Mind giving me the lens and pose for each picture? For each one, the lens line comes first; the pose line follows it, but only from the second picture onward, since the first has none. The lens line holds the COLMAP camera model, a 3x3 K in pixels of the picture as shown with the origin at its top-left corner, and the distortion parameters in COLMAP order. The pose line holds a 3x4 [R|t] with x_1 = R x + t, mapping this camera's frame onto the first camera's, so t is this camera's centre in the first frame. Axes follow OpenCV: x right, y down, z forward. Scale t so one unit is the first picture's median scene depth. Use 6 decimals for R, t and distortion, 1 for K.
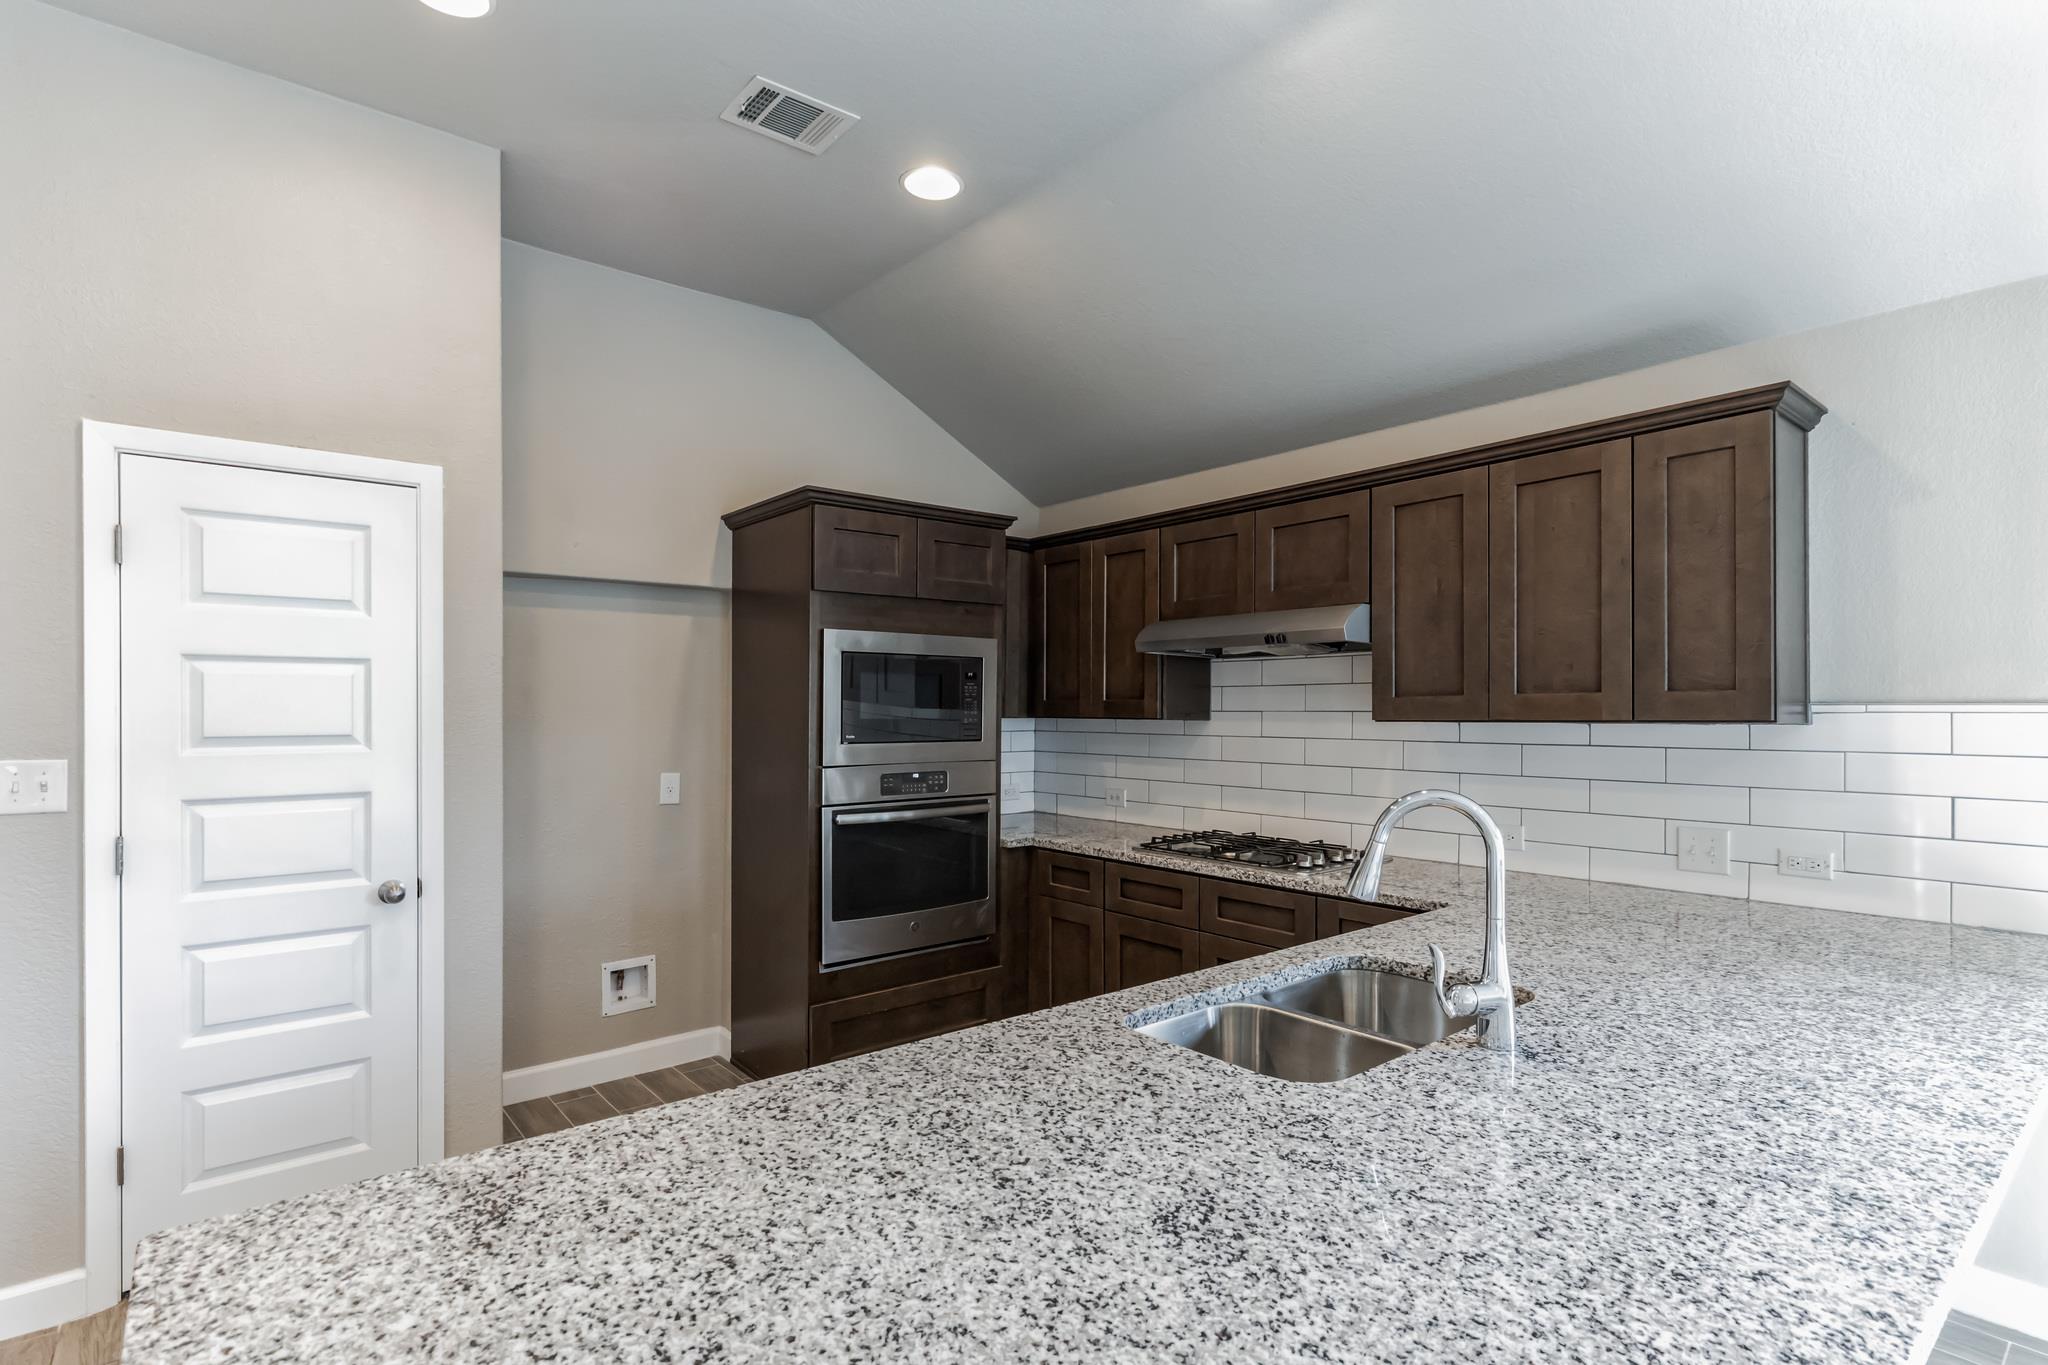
lens RADIAL K [[992.6, 0, 1024.6], [0, 992.6, 708.3], [0, 0, 1]] dist [0.000413, 0.001120]
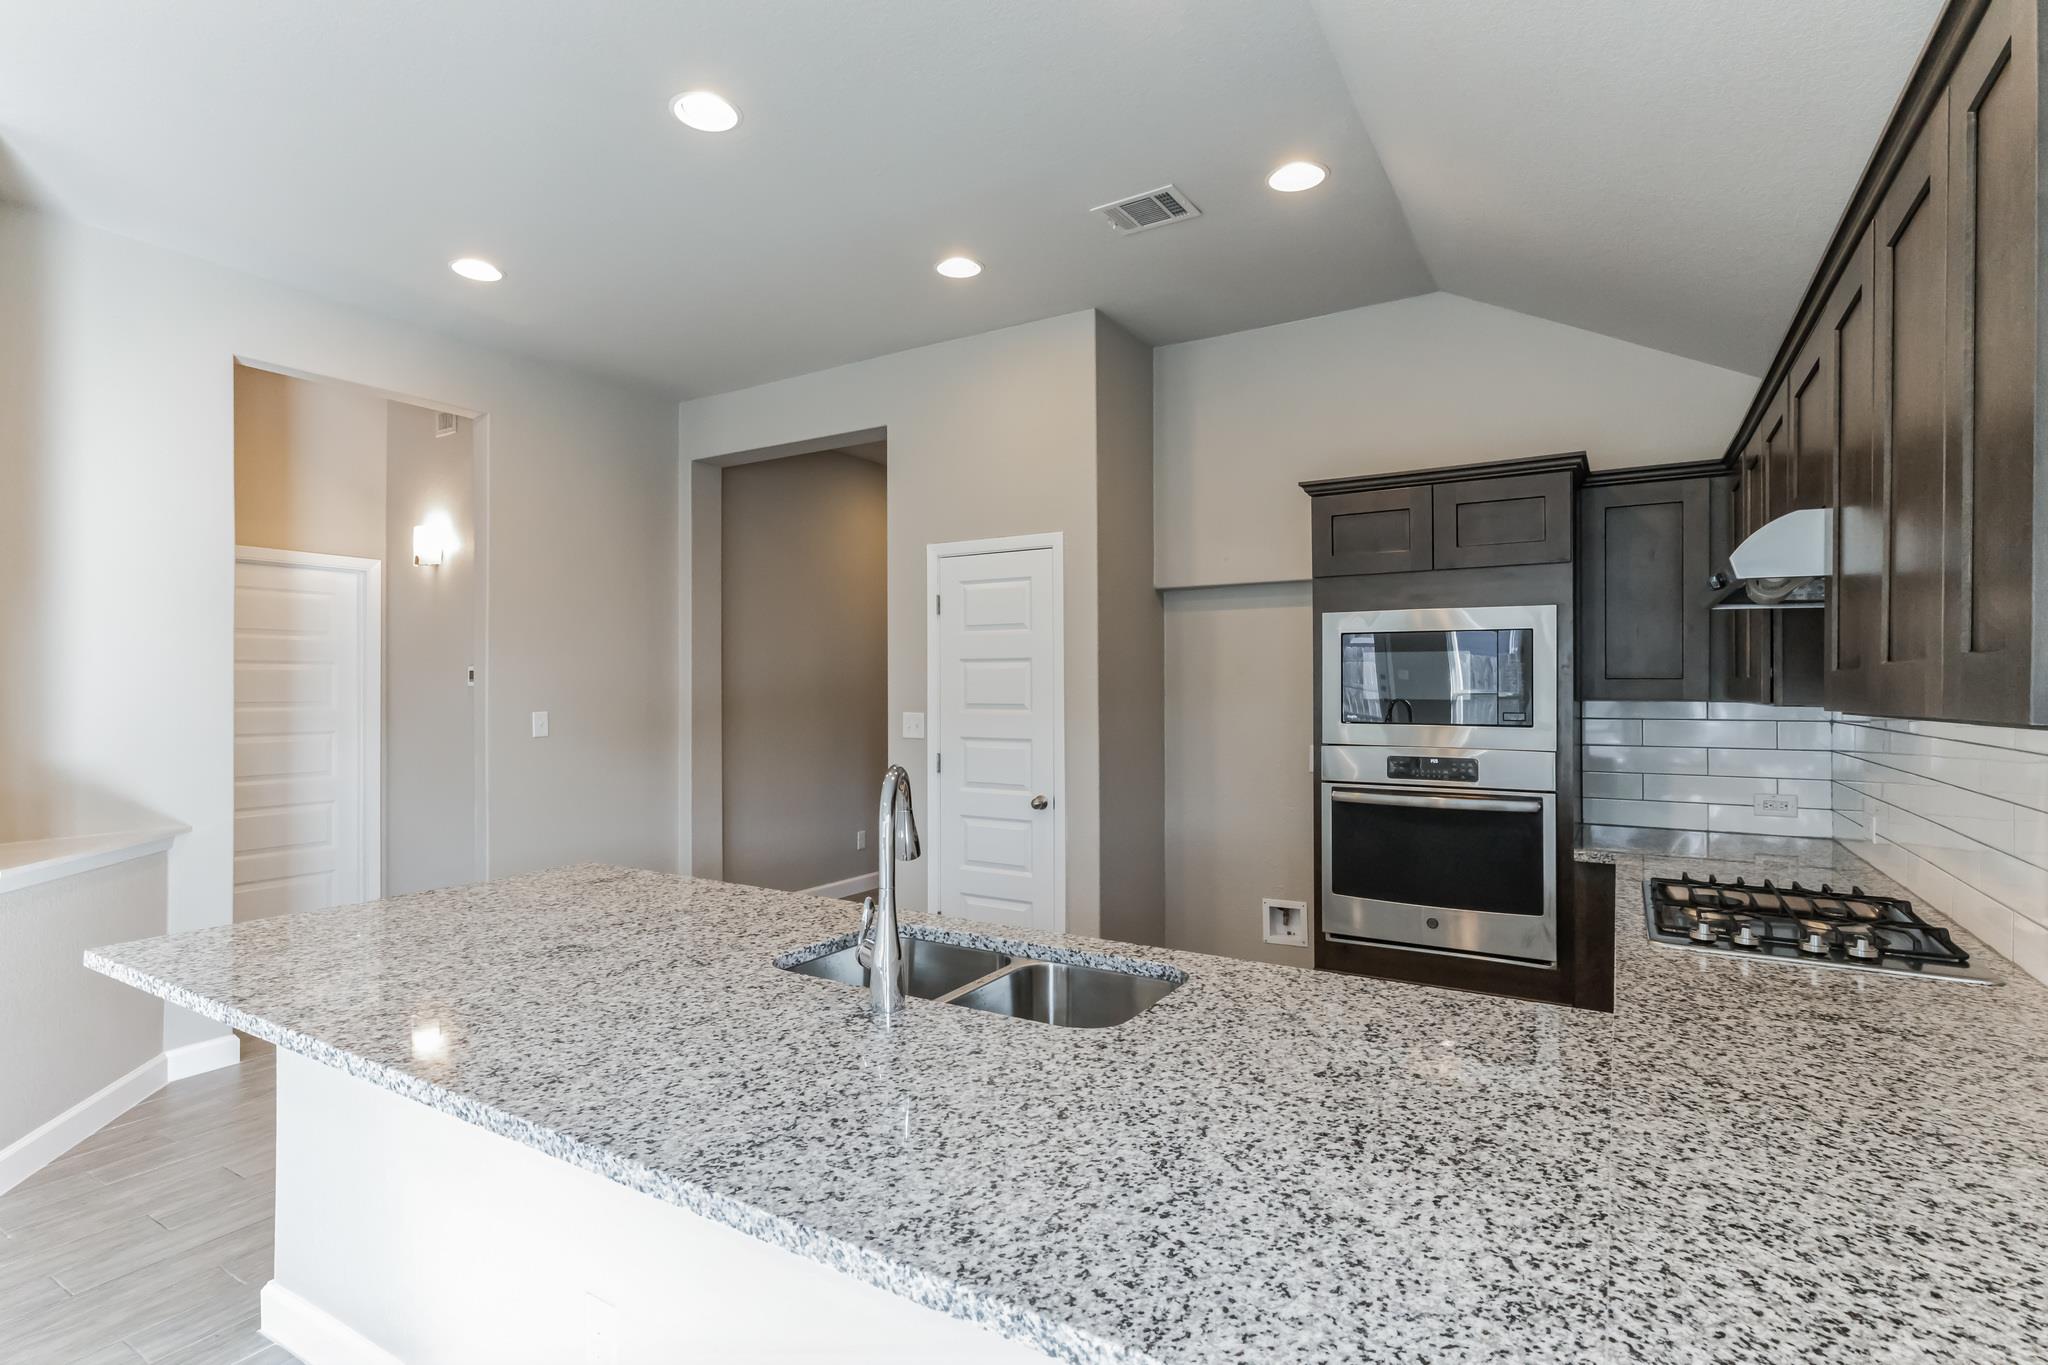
lens RADIAL K [[986.4, 0, 1020.7], [0, 986.4, 686.9], [0, 0, 1]] dist [0.000760, 0.001245]
pose [[0.330083, 0.000336, -0.943952, 0.818525], [-0.000710, 1.000000, 0.000108, -0.001675], [0.943952, 0.000634, 0.330083, 0.425219]]
